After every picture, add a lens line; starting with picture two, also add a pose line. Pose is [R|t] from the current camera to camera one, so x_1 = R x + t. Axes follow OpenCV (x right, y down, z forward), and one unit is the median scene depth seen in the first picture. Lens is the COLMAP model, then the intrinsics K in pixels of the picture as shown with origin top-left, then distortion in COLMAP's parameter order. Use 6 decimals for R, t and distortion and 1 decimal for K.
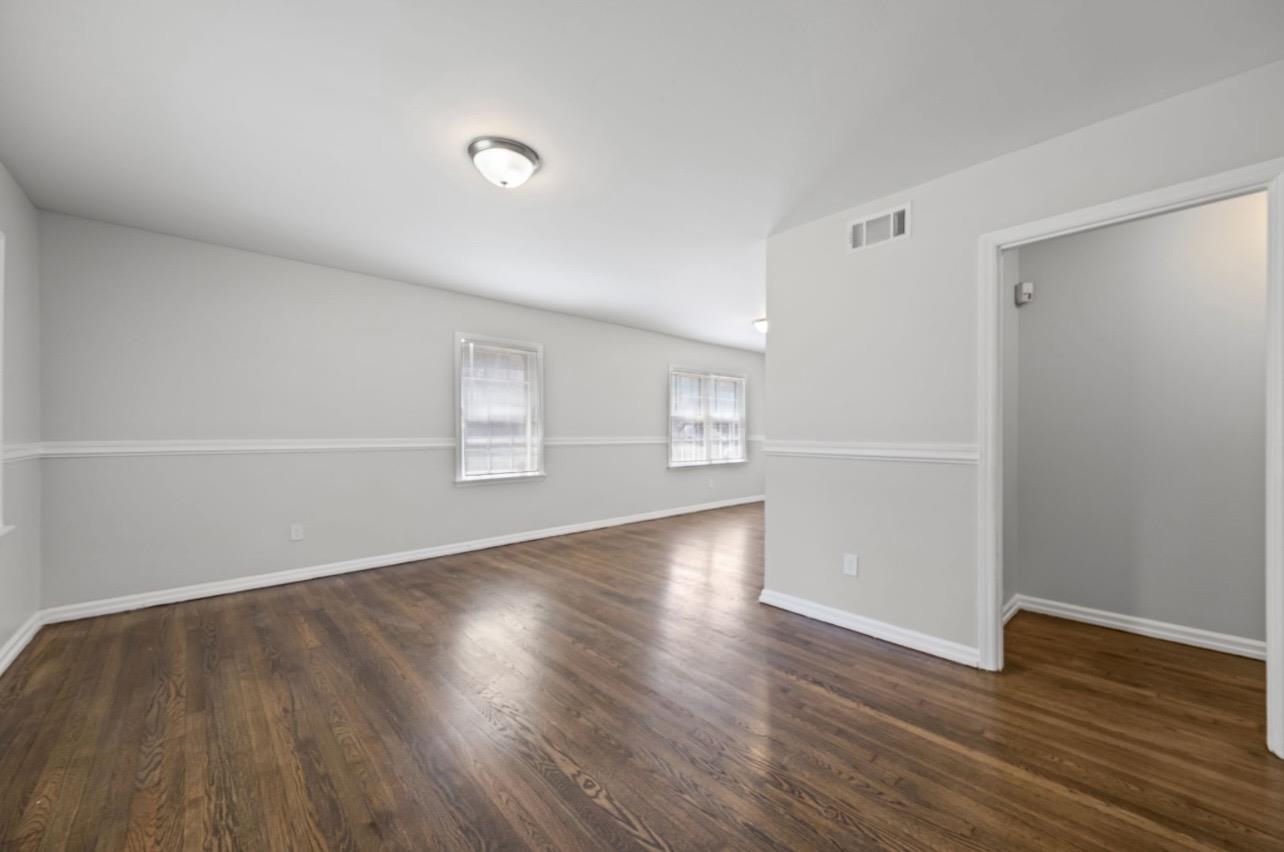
lens RADIAL K [[488.4, 0, 652.2], [0, 488.4, 433.2], [0, 0, 1]] dist [0.013370, -0.002485]
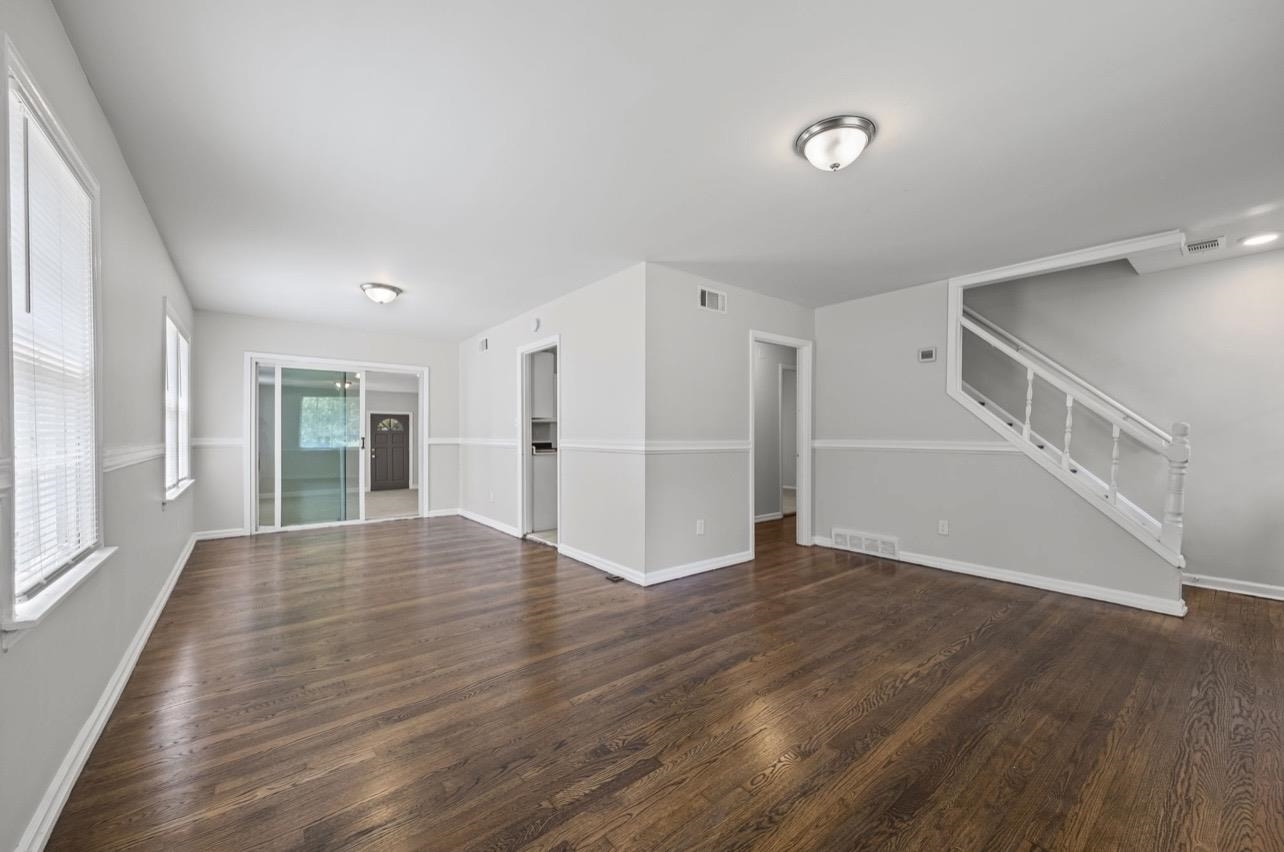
lens RADIAL K [[488.4, 0, 652.2], [0, 488.4, 433.2], [0, 0, 1]] dist [0.013370, -0.002485]
pose [[0.069482, 0.001478, 0.997582, -1.276516], [0.000636, 0.999999, -0.001526, -0.003116], [-0.997583, 0.000741, 0.069481, 1.306749]]
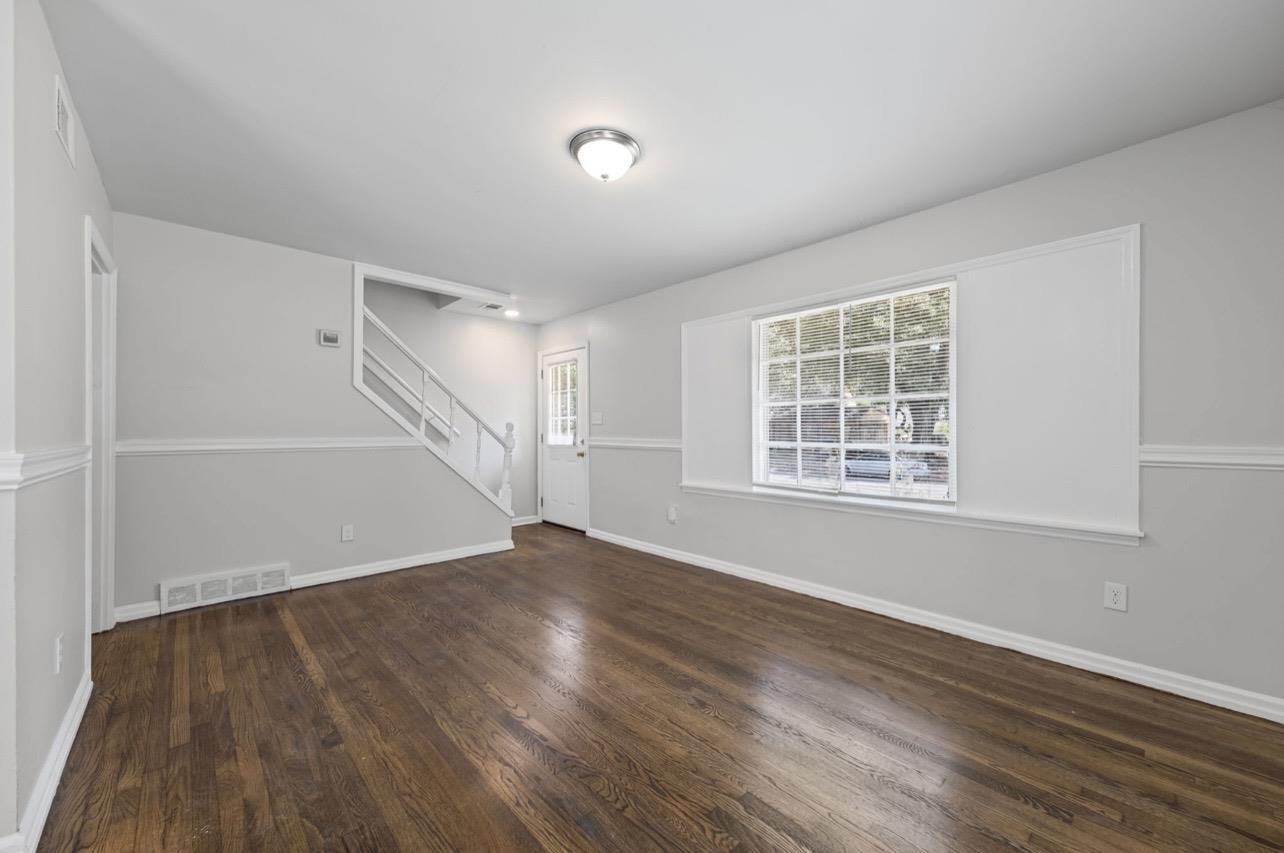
lens RADIAL K [[488.4, 0, 652.2], [0, 488.4, 433.7], [0, 0, 1]] dist [0.013370, -0.002485]
pose [[-0.999979, 0.000176, -0.006479, -0.396457], [0.000111, 0.999950, 0.010026, -0.007288], [0.006480, 0.010025, -0.999929, 2.019044]]
